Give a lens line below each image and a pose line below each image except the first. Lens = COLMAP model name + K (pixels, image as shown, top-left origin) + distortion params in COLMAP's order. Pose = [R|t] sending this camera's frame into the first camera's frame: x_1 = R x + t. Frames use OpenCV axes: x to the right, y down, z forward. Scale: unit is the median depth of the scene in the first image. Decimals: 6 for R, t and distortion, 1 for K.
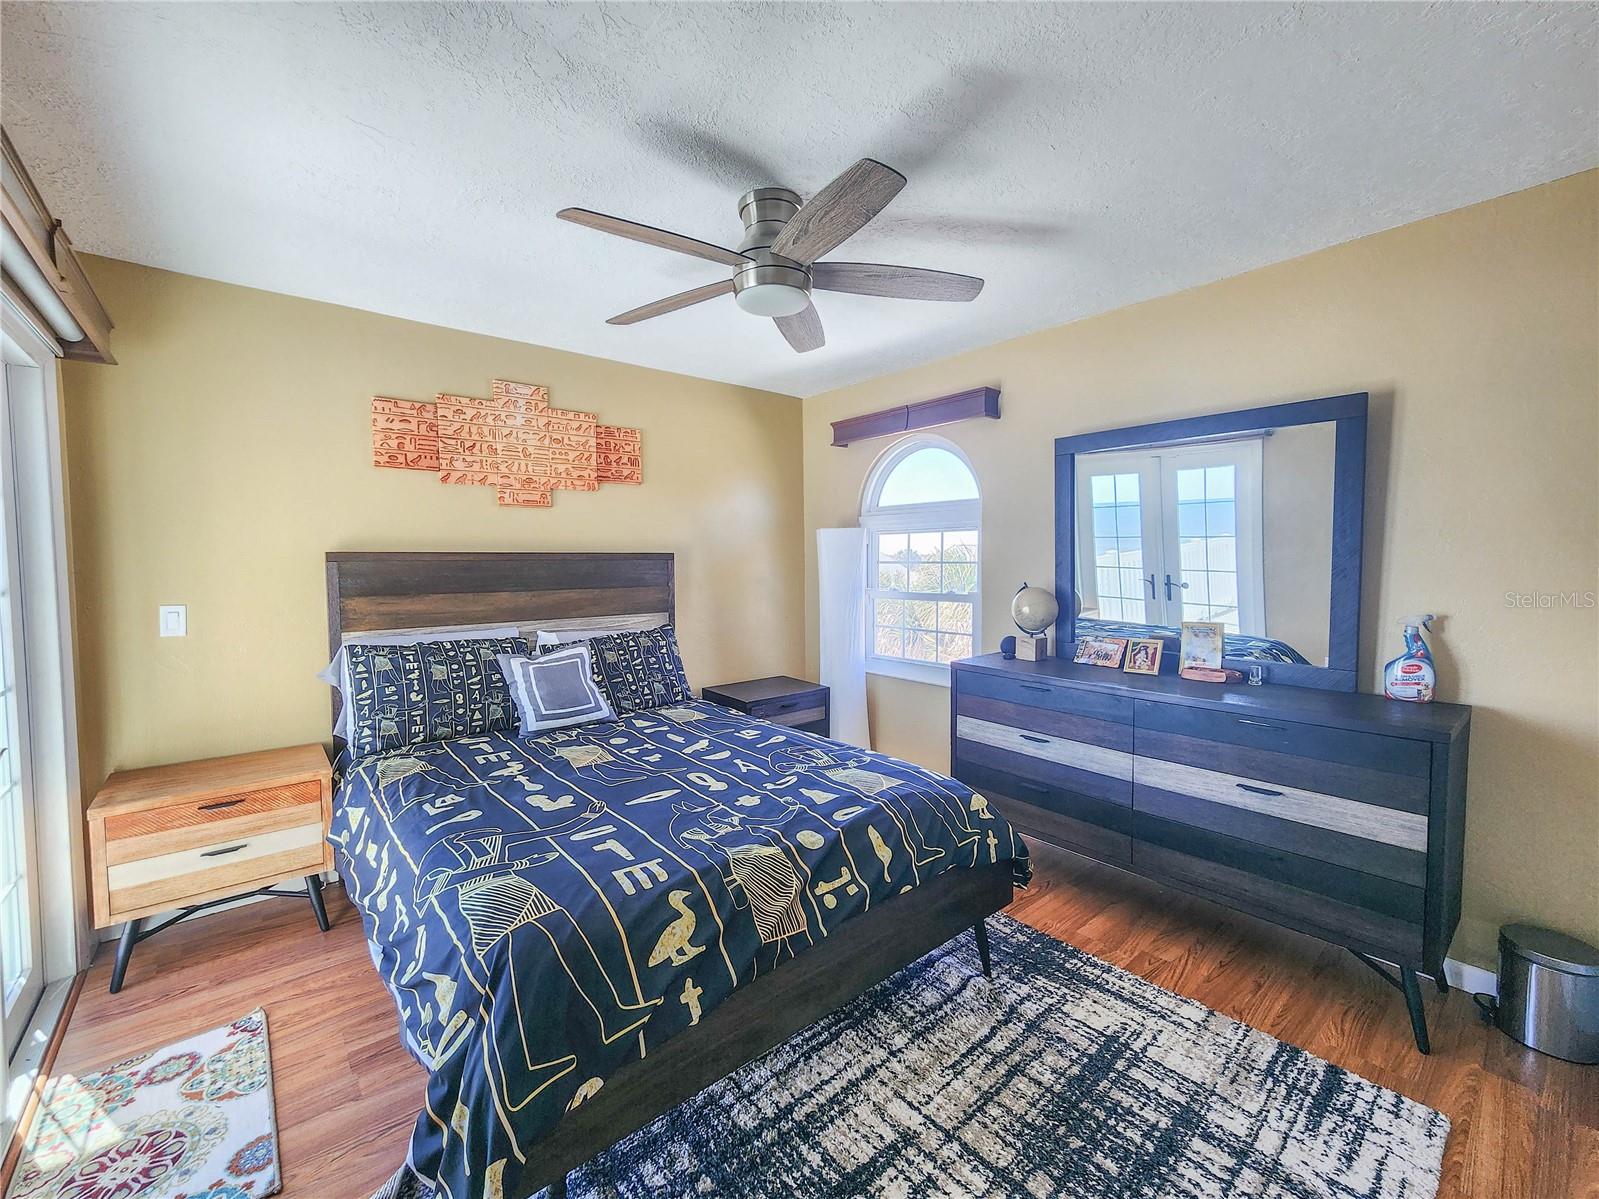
lens RADIAL K [[664.8, 0, 790.8], [0, 664.8, 592.6], [0, 0, 1]] dist [0.011987, 0.000364]
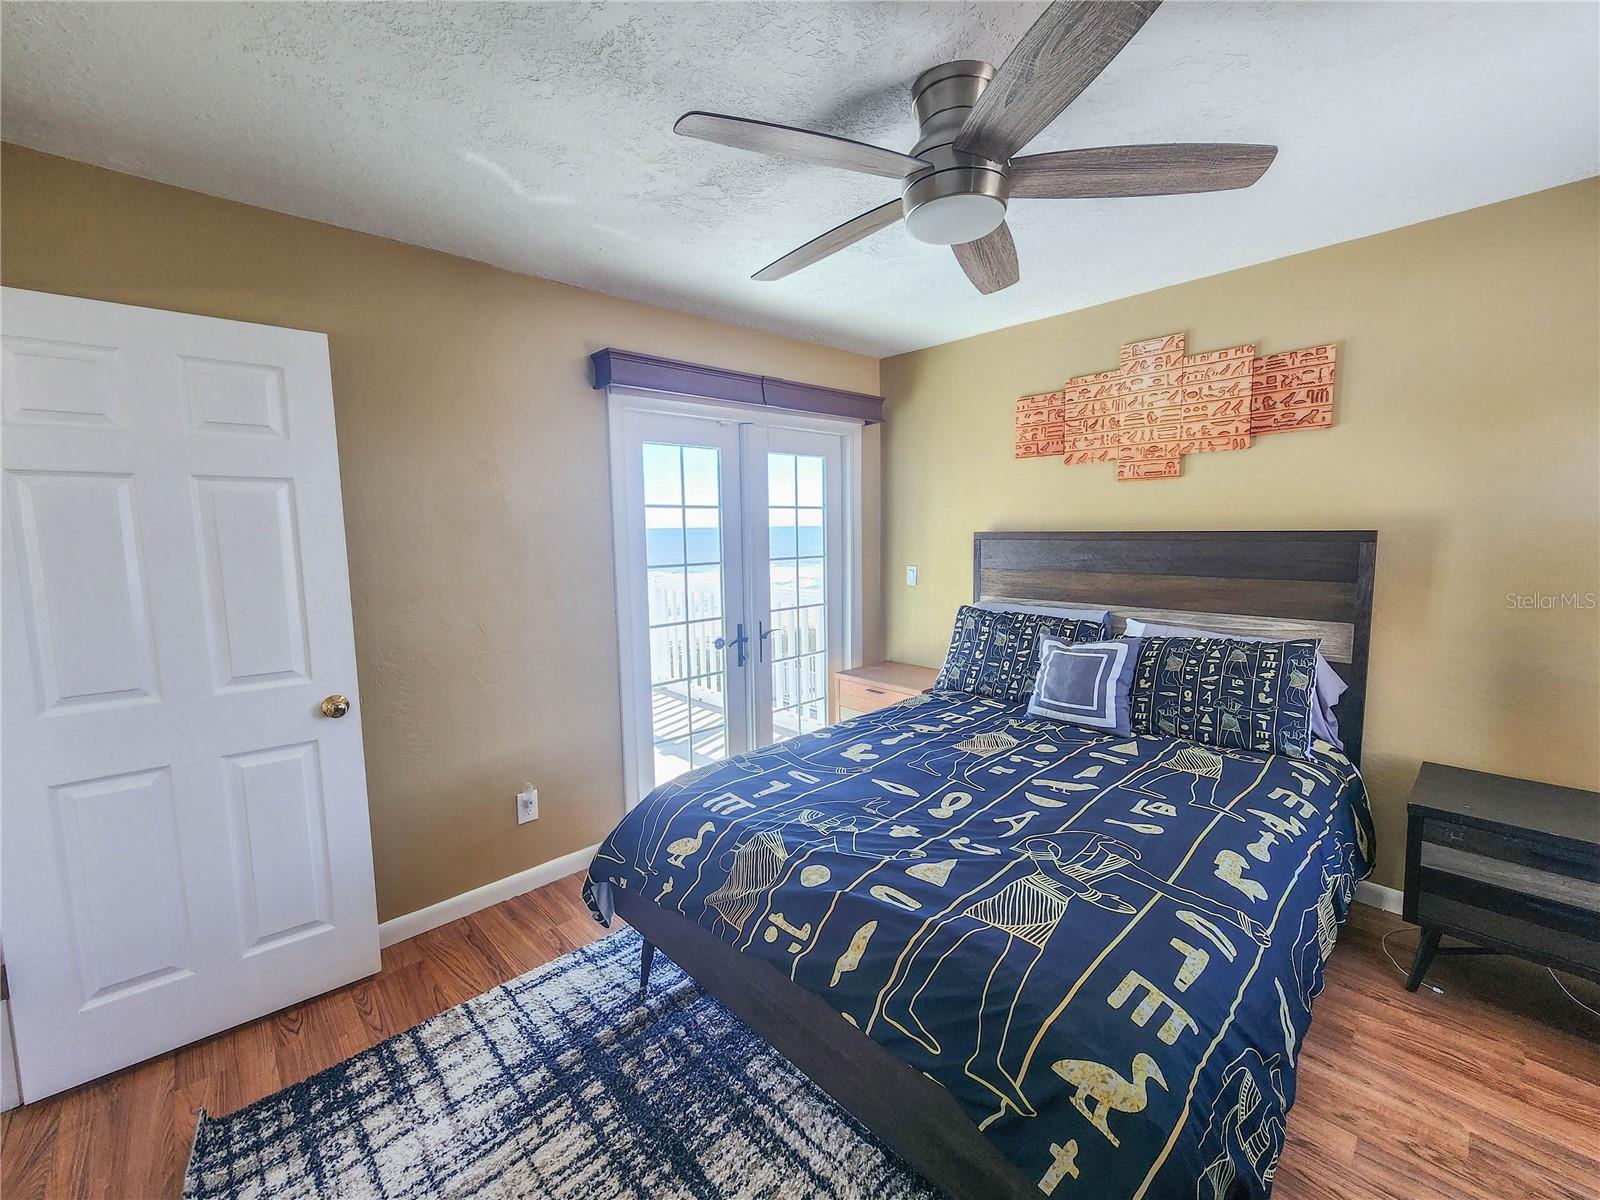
lens RADIAL K [[665.2, 0, 815.7], [0, 665.2, 592.6], [0, 0, 1]] dist [0.011987, 0.000364]
pose [[0.067594, 0.108019, -0.991848, 0.571156], [-0.034732, 0.993774, 0.105862, -0.069013], [0.997108, 0.027293, 0.070925, 0.598645]]
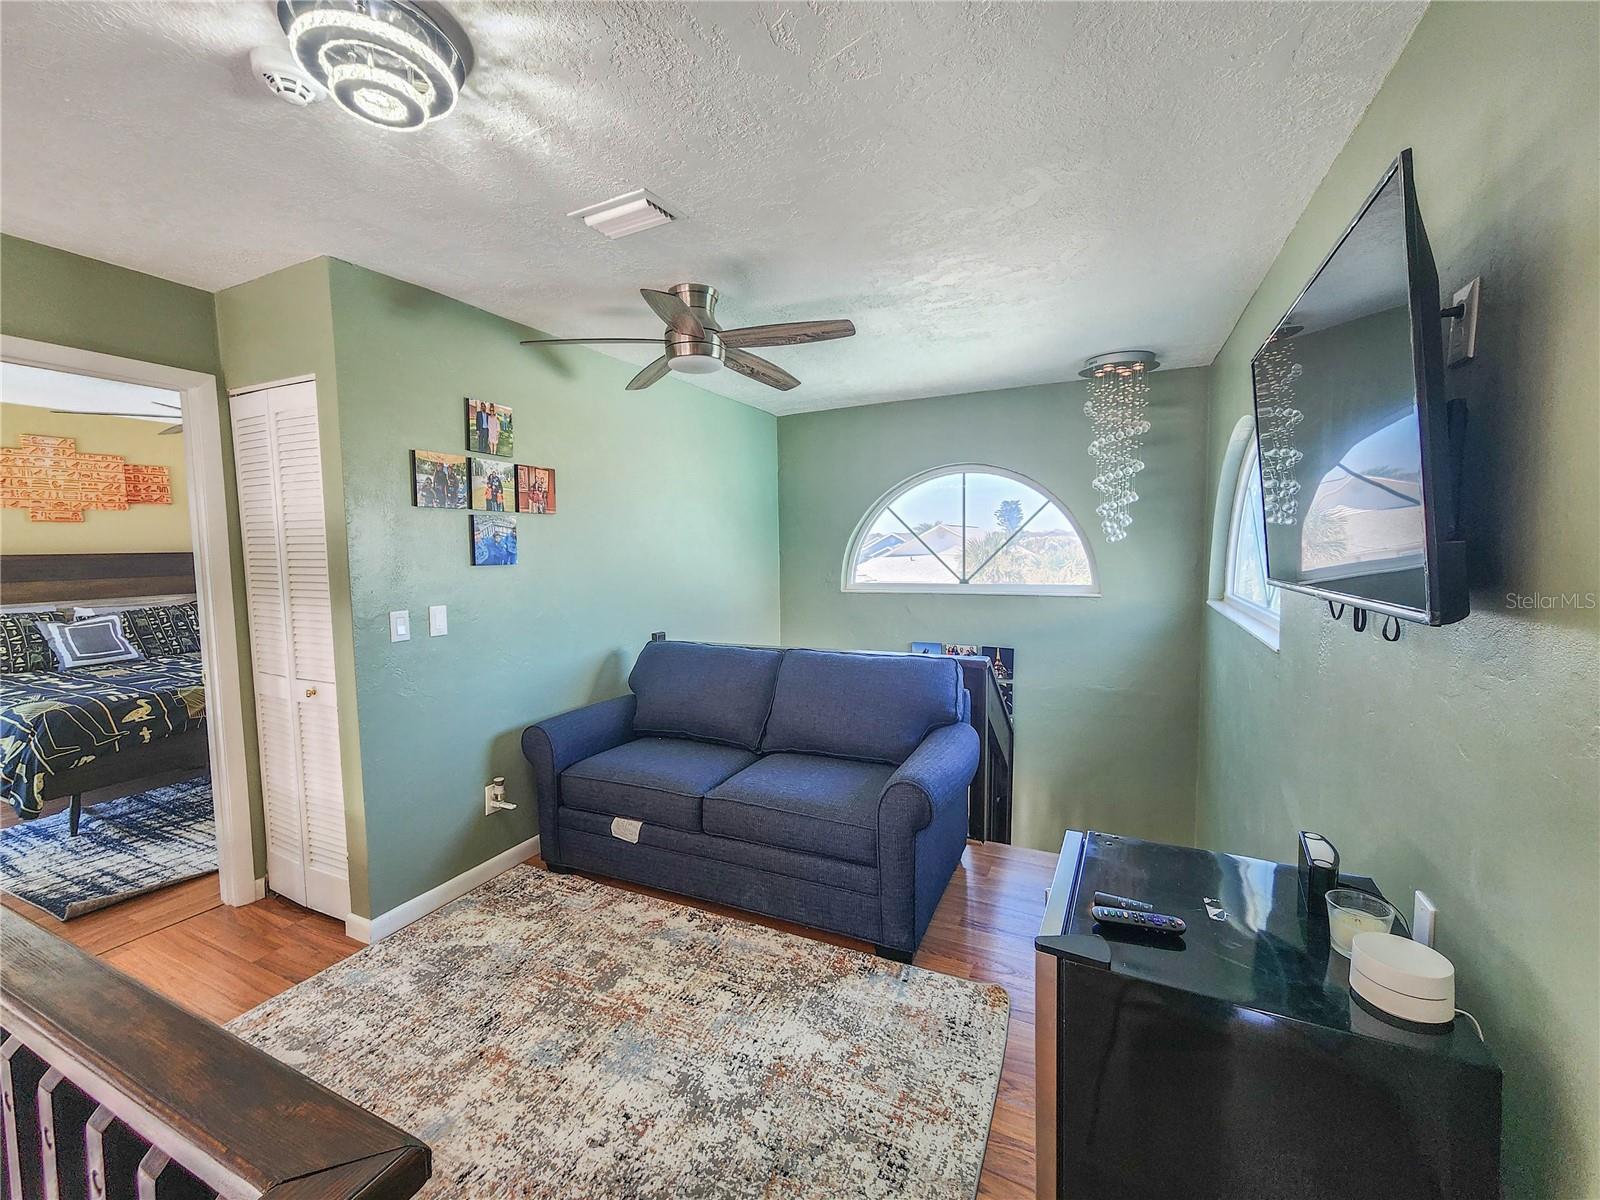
lens RADIAL K [[665.2, 0, 794.7], [0, 665.2, 594.5], [0, 0, 1]] dist [0.011987, 0.000364]
pose [[0.912457, -0.037887, 0.407415, 0.547477], [0.028396, 0.999167, 0.029320, 0.035935], [-0.408186, -0.015184, 0.912772, -1.186105]]
